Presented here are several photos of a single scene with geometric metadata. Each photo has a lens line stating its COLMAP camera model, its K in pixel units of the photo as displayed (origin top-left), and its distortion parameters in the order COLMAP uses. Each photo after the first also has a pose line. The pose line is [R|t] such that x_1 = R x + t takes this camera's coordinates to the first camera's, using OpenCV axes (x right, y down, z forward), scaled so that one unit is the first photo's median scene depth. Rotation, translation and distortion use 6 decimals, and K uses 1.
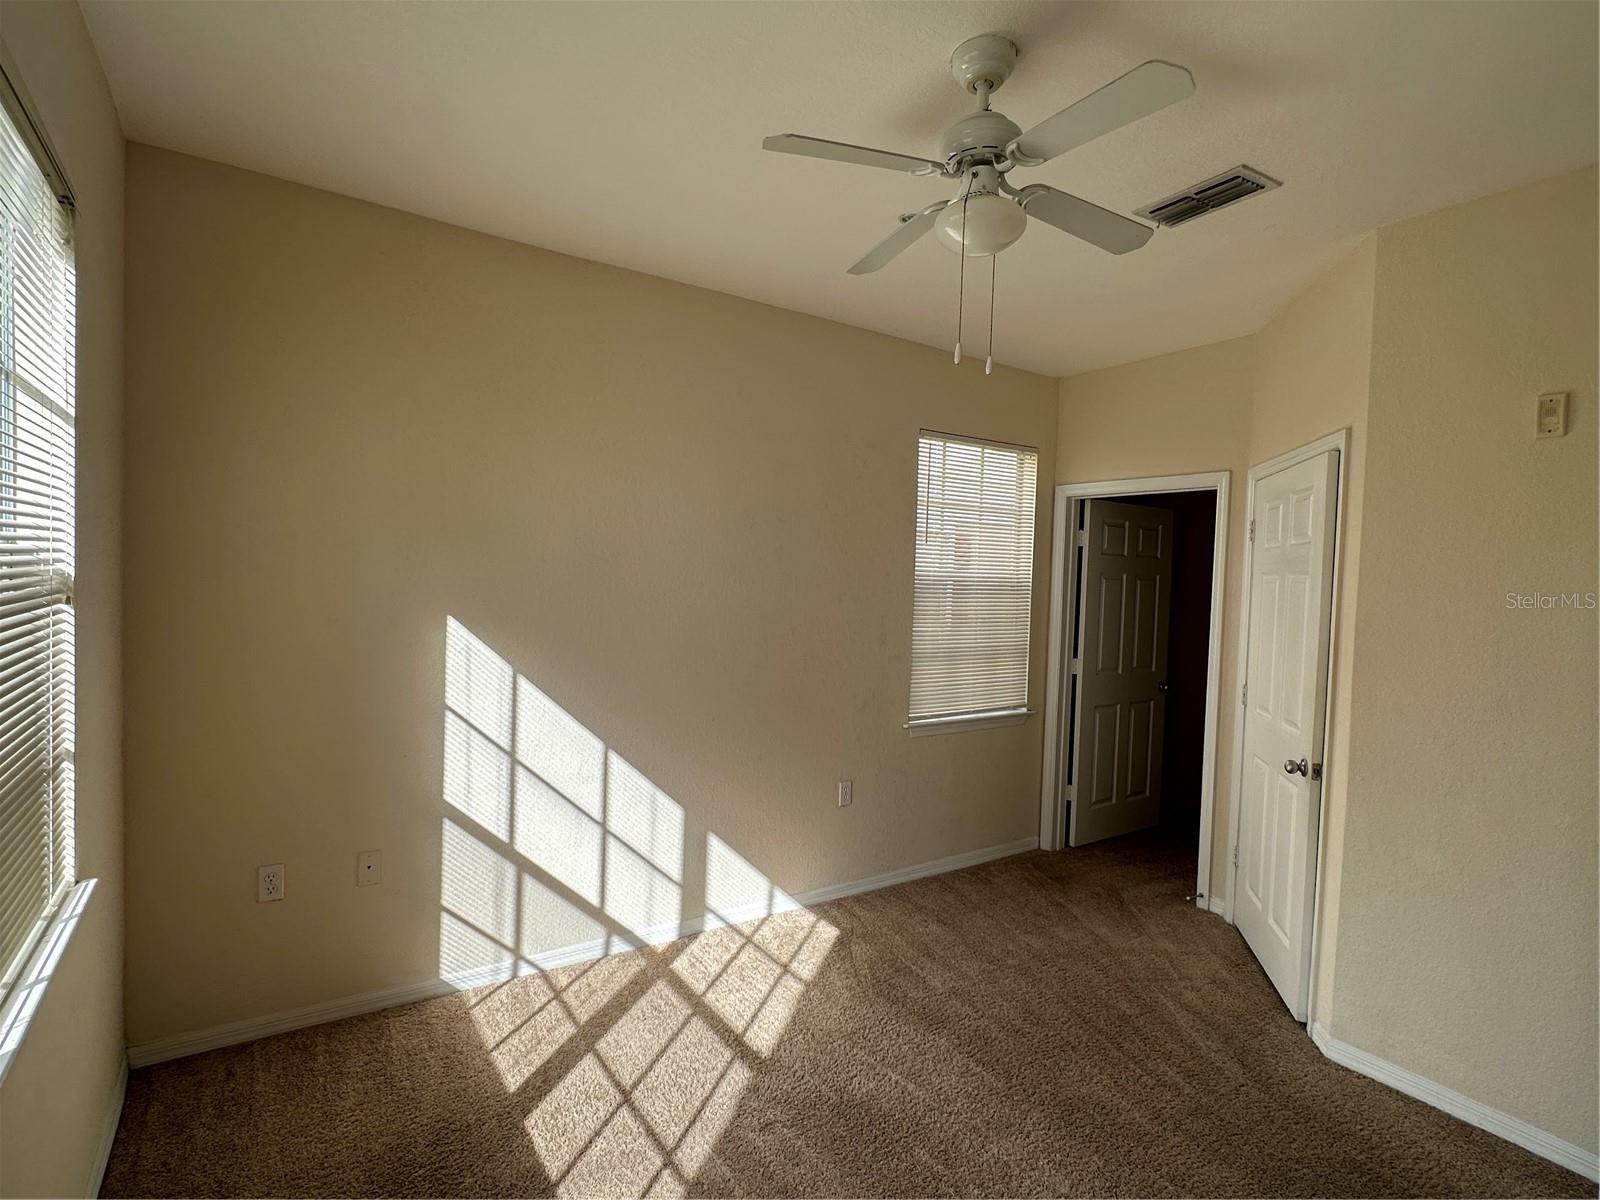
lens RADIAL K [[811.5, 0, 800.0], [0, 811.5, 625.8], [0, 0, 1]] dist [-0.001531, 0.000223]
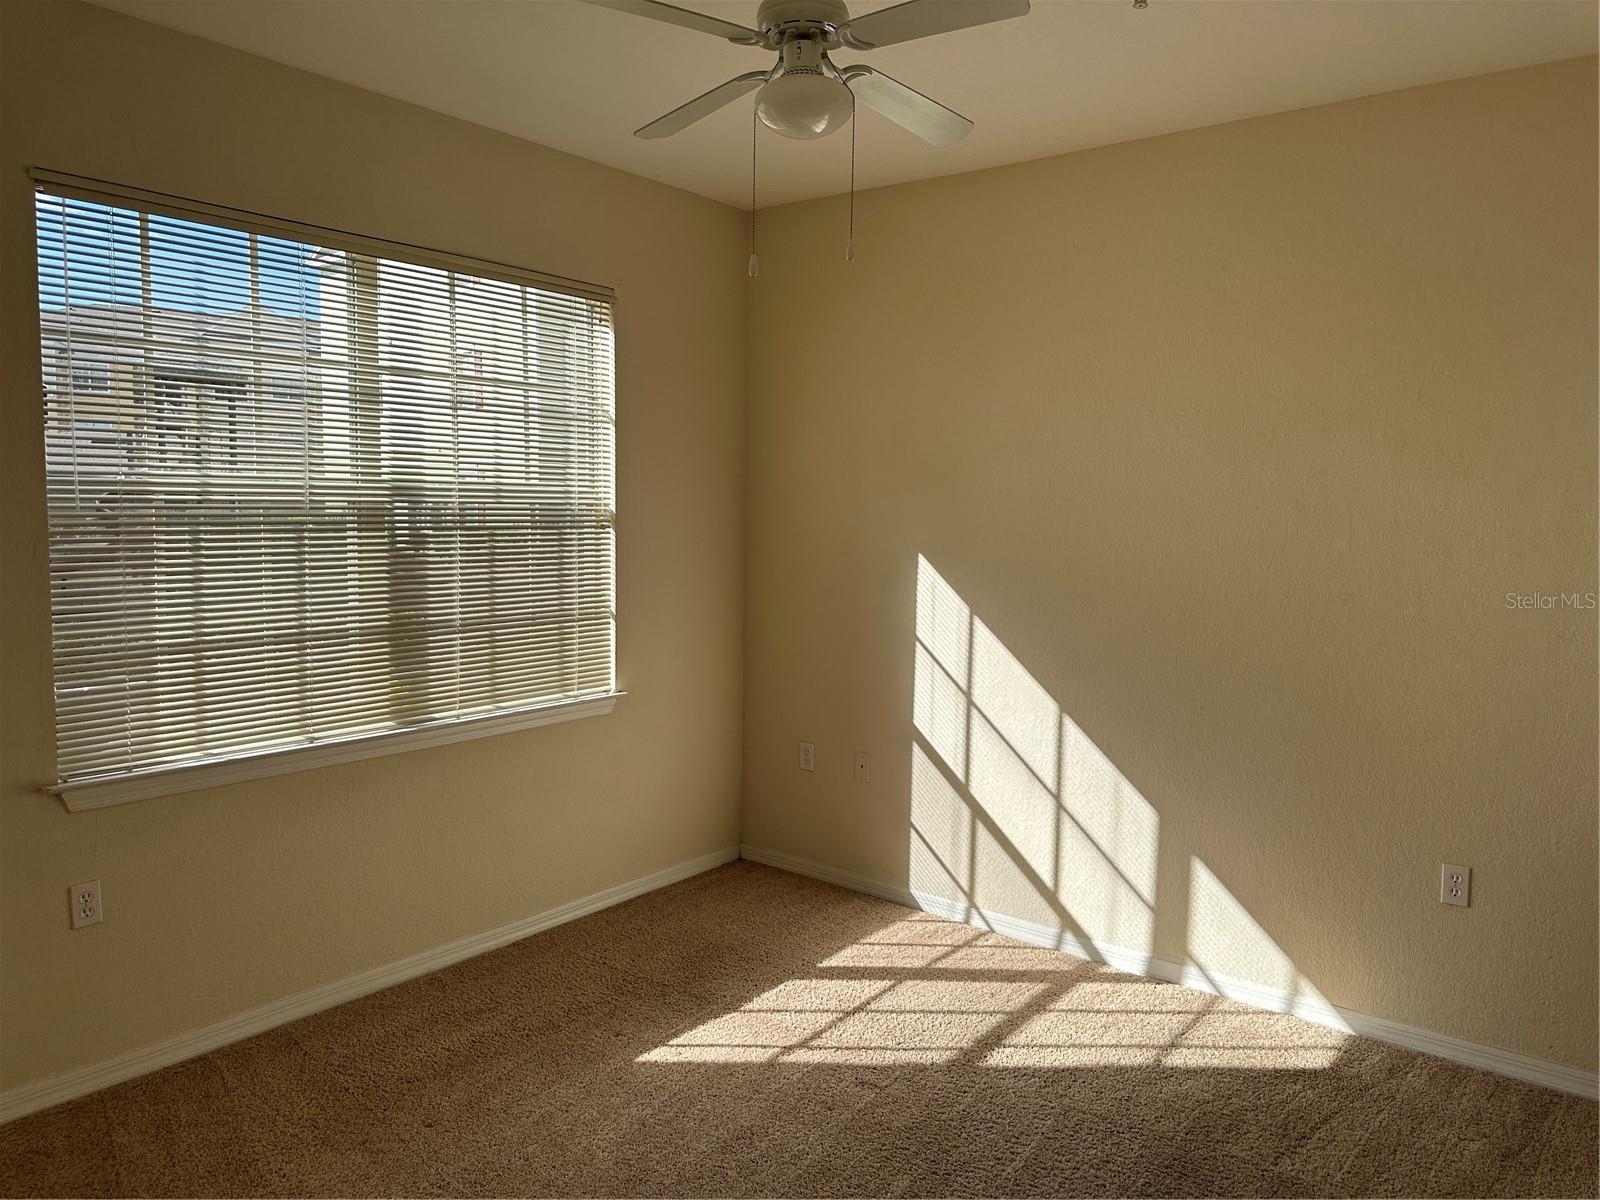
lens RADIAL K [[1116.8, 0, 790.6], [0, 1116.8, 611.9], [0, 0, 1]] dist [0.148344, -0.229679]
pose [[0.308154, 0.064352, -0.949157, 0.879462], [-0.071452, 0.996457, 0.044362, 0.010173], [0.948649, 0.054149, 0.311661, 0.352582]]
